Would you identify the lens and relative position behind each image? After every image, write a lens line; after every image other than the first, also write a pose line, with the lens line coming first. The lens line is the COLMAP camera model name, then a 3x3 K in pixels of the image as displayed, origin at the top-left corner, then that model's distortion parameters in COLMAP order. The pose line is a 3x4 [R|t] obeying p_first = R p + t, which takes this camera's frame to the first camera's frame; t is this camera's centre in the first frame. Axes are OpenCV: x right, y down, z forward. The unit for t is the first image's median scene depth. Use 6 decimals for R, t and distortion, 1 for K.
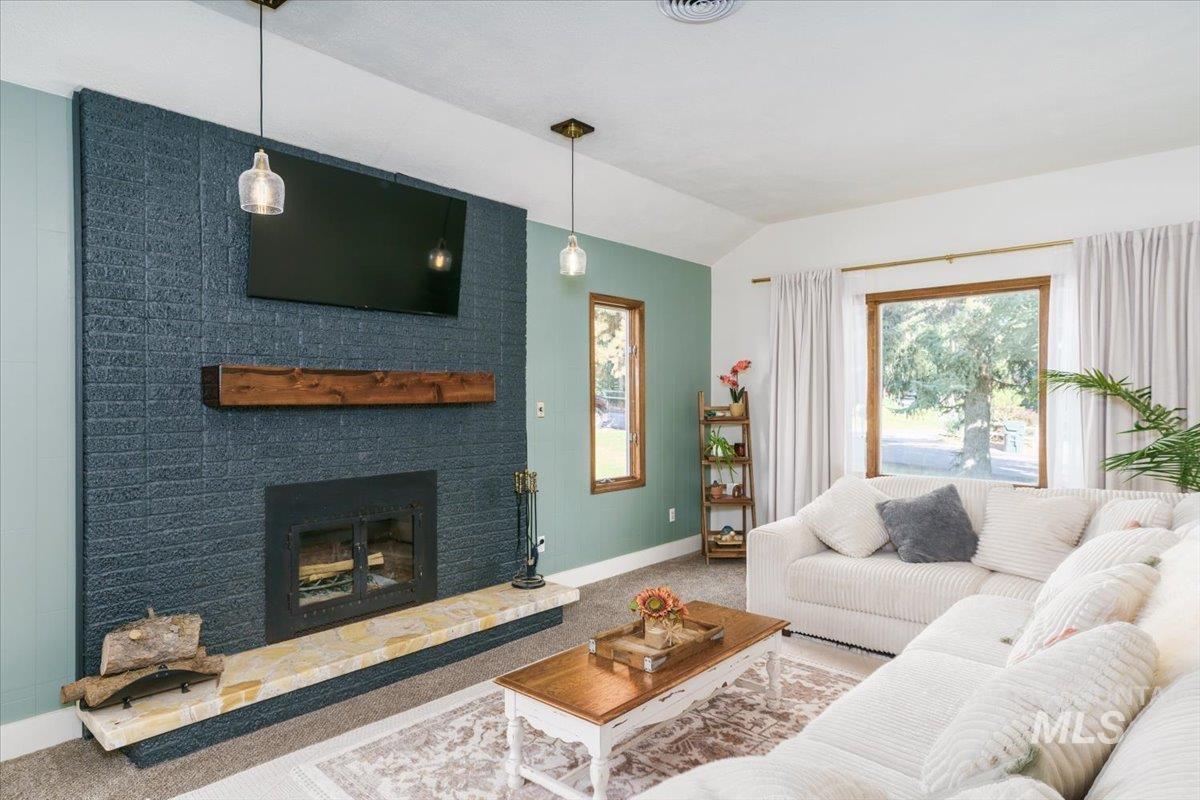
lens RADIAL K [[686.0, 0, 586.9], [0, 686.0, 404.4], [0, 0, 1]] dist [-0.004208, -0.001389]
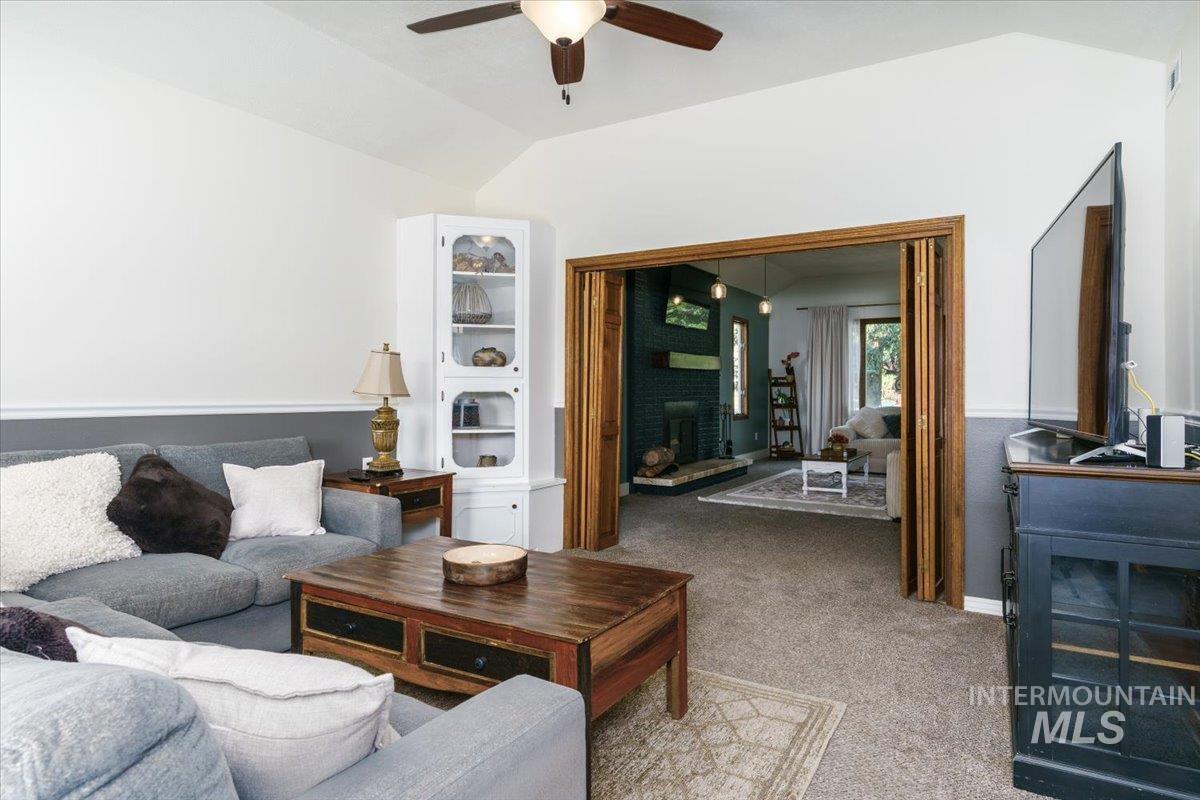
lens RADIAL K [[686.0, 0, 595.1], [0, 686.0, 394.0], [0, 0, 1]] dist [-0.004208, -0.001389]
pose [[0.983918, 0.000404, 0.178619, -0.653833], [-0.000317, 1.000000, -0.000518, 0.052283], [-0.178619, 0.000453, 0.983918, -0.753581]]
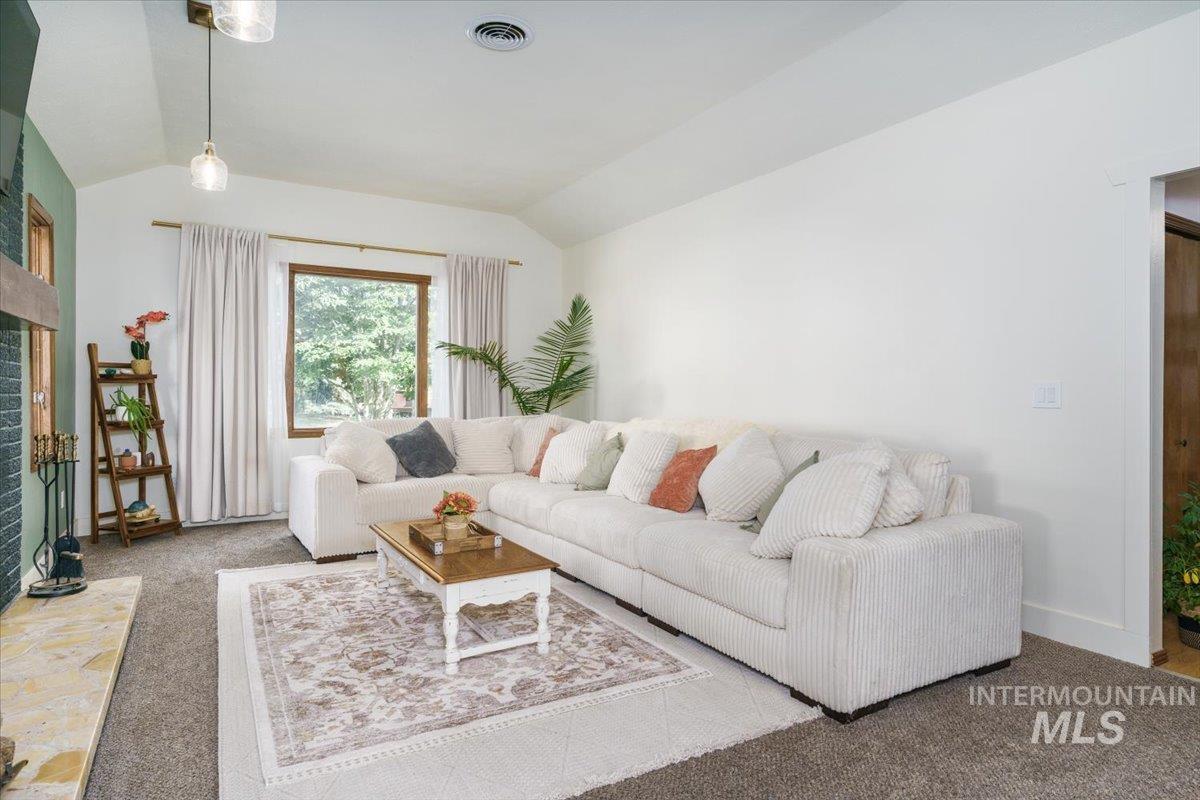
lens RADIAL K [[686.0, 0, 625.4], [0, 686.0, 398.5], [0, 0, 1]] dist [-0.004208, -0.001389]
pose [[0.272291, -0.011345, 0.962148, -0.470565], [0.001804, 0.999935, 0.011280, 0.040709], [-0.962213, -0.001336, 0.272293, 0.179784]]
